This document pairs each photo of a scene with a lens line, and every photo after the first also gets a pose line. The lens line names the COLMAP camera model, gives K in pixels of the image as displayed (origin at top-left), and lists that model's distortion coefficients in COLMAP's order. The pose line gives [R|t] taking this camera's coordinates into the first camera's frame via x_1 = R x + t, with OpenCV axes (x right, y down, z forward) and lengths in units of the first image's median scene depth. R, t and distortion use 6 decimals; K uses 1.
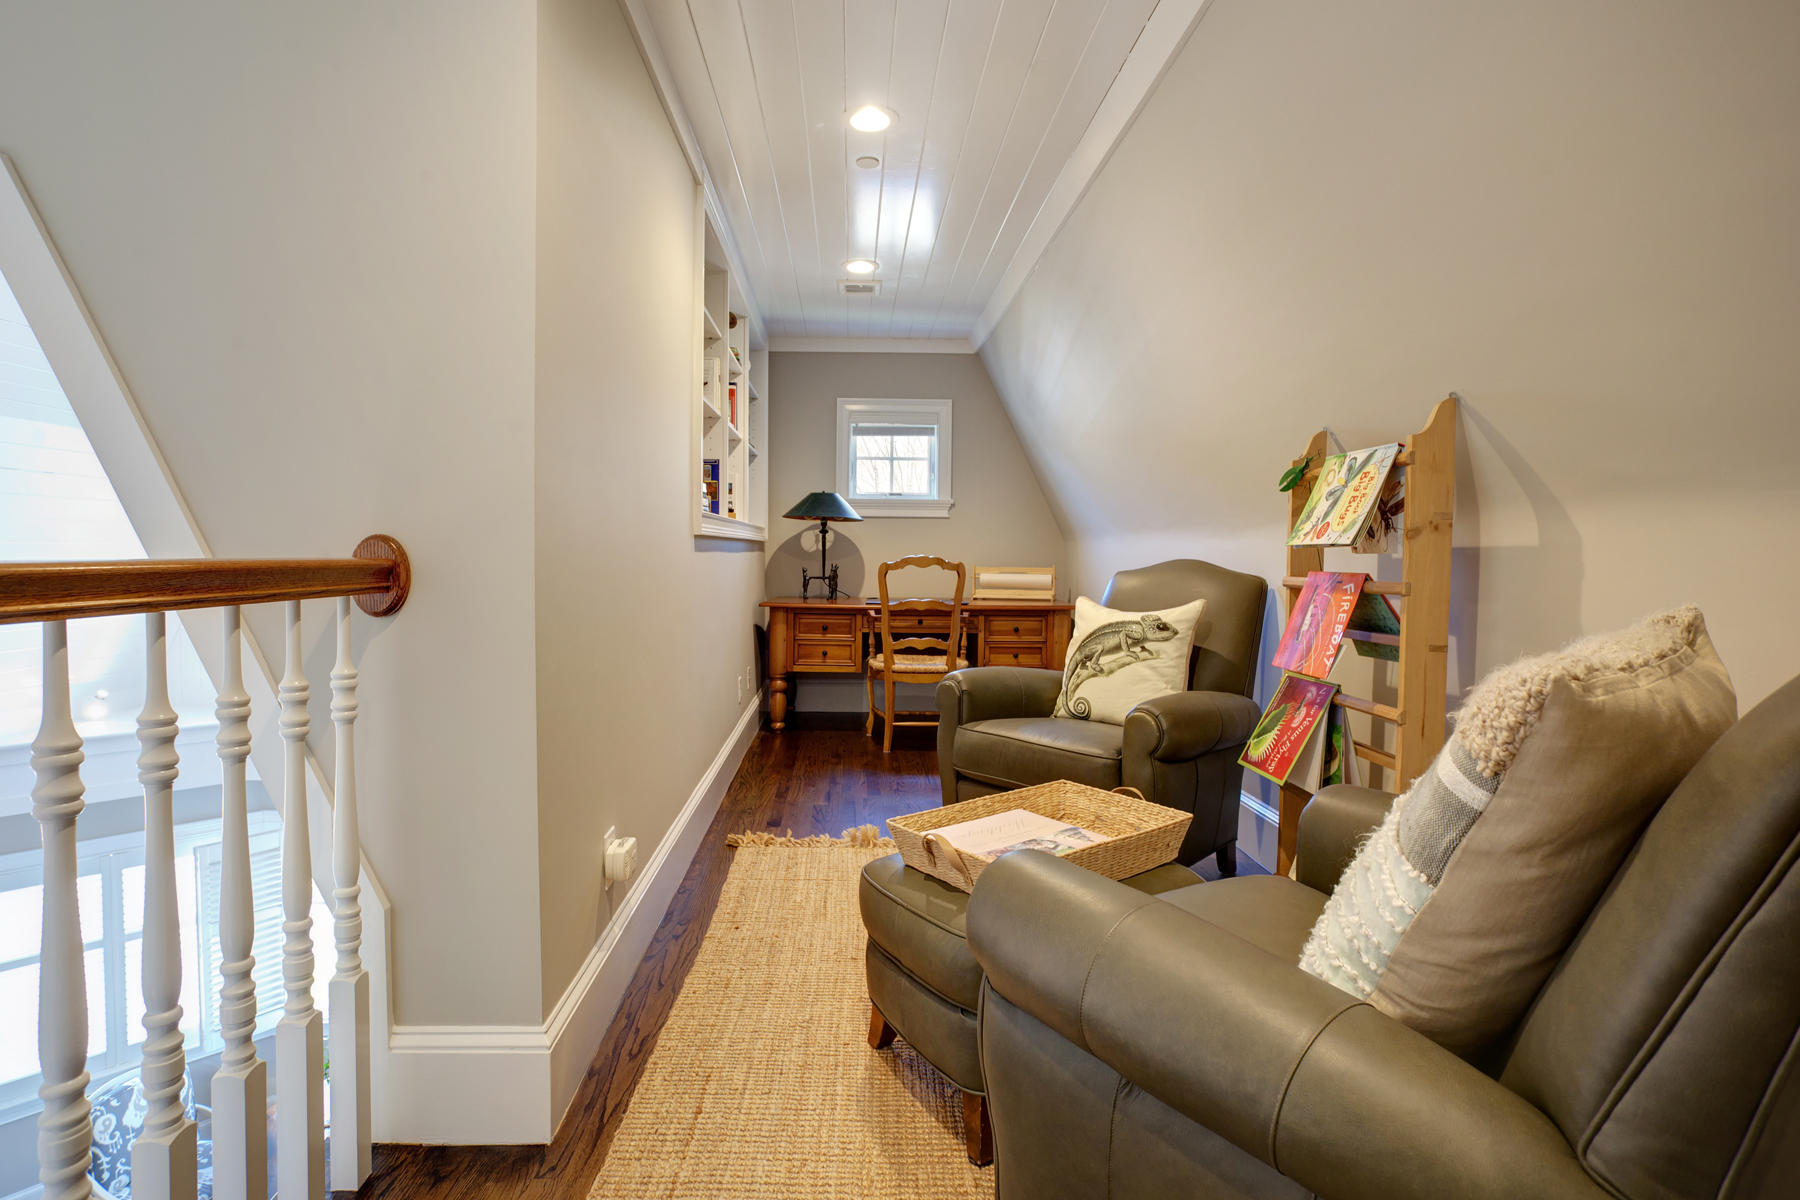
lens RADIAL K [[966.8, 0, 864.2], [0, 966.8, 588.7], [0, 0, 1]] dist [-0.003921, 0.000221]
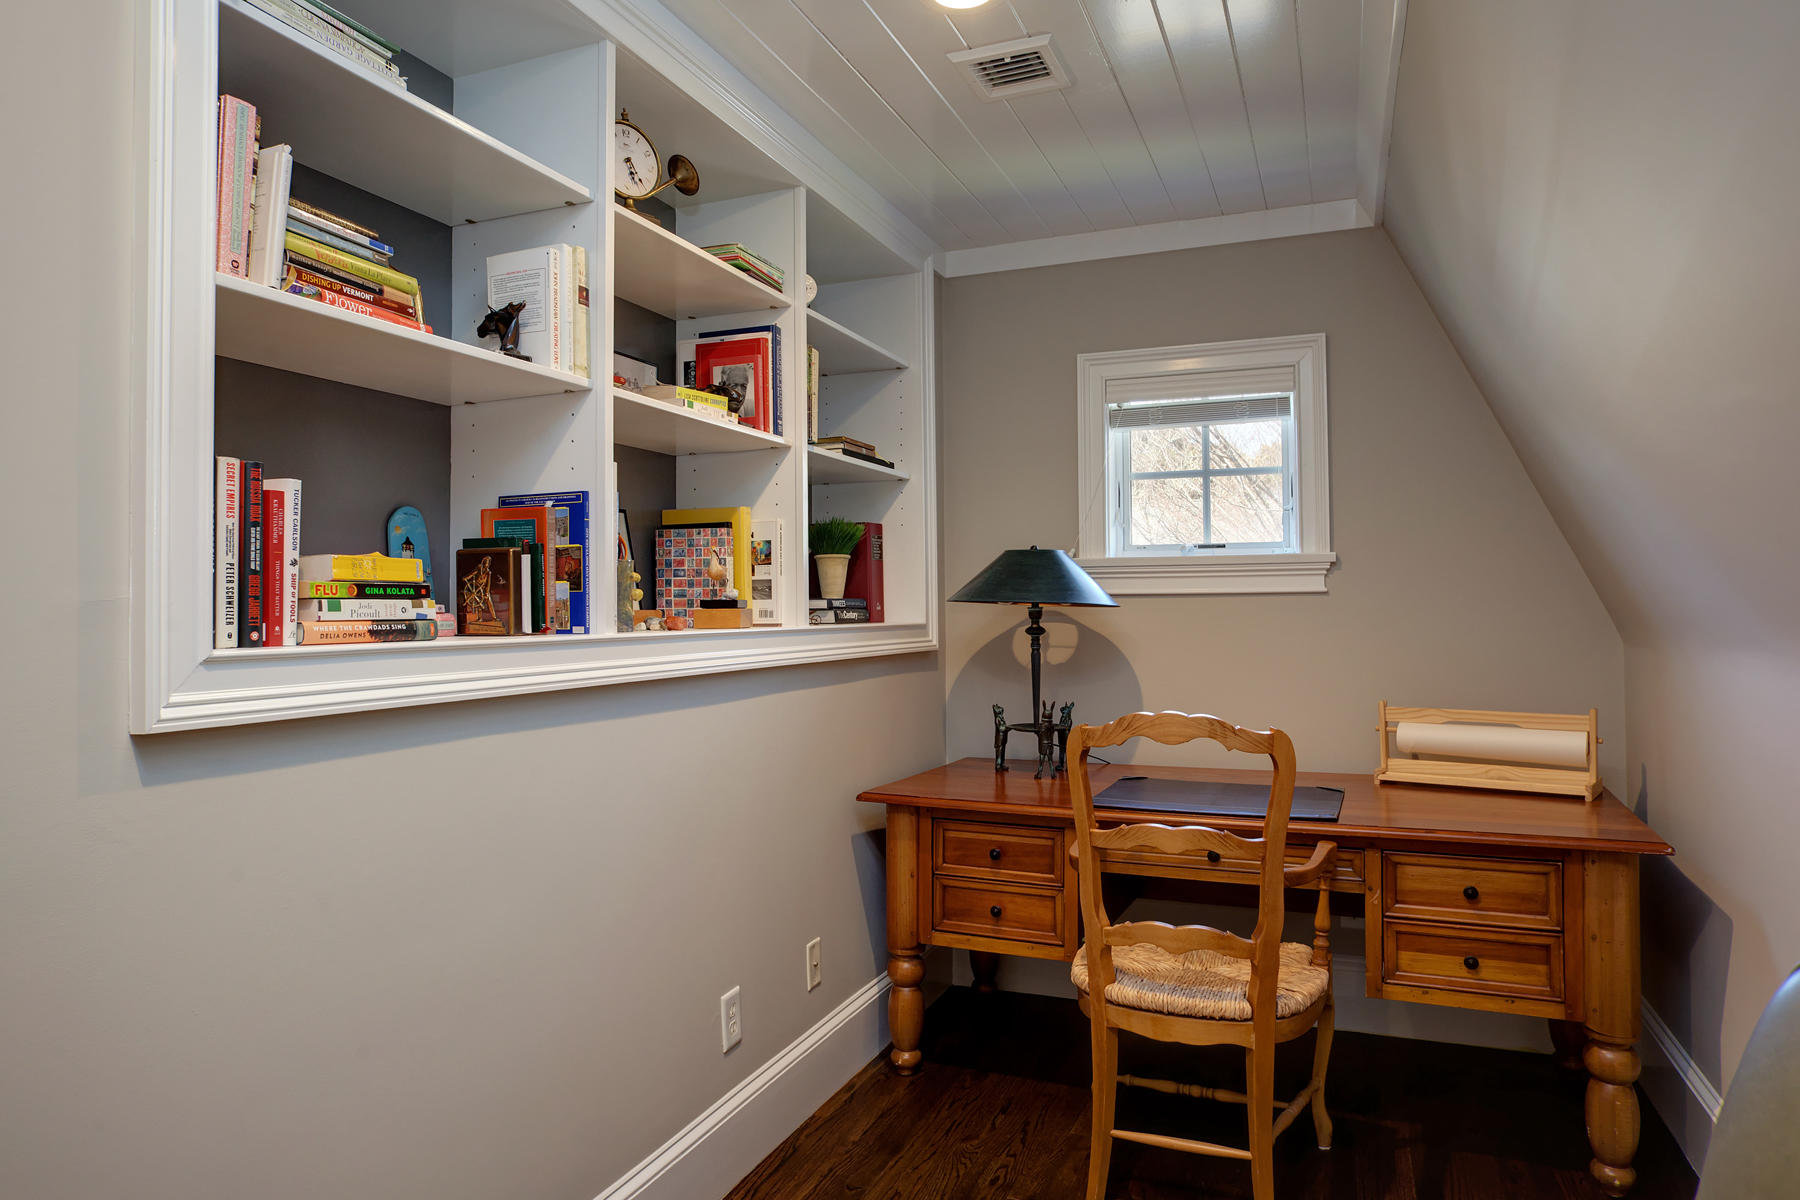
lens RADIAL K [[1139.7, 0, 900.0], [0, 1139.7, 600.0], [0, 0, 1]] dist [-0.003464, -0.000480]
pose [[0.923953, -0.018798, -0.382043, 0.122695], [0.001352, 0.998946, -0.045883, -0.053102], [0.382503, 0.041877, 0.923005, 0.493055]]
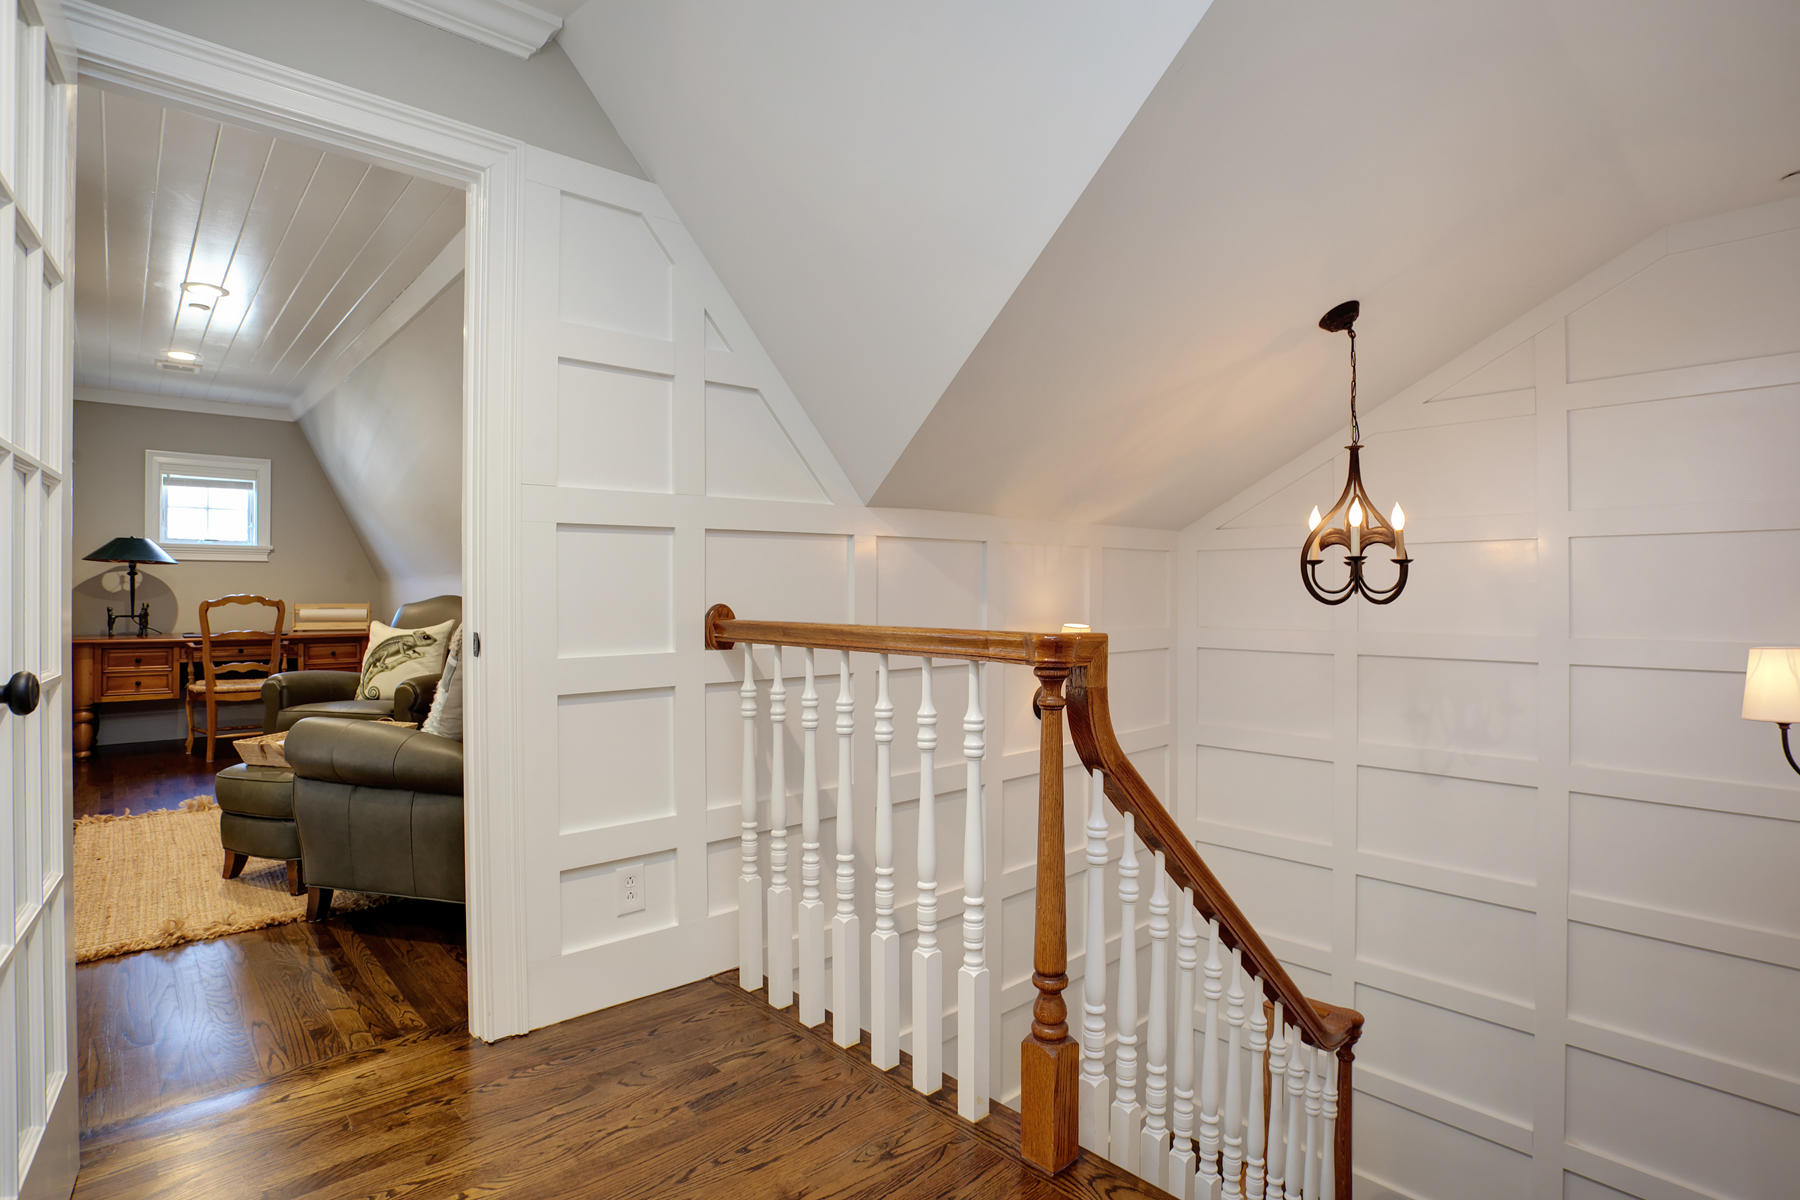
lens RADIAL K [[891.2, 0, 900.0], [0, 891.2, 600.0], [0, 0, 1]] dist [-0.059551, 0.018255]
pose [[0.753117, -0.009416, 0.657819, -0.030292], [0.027431, 0.999477, -0.017098, 0.012056], [-0.657314, 0.030921, 0.752982, -0.319101]]
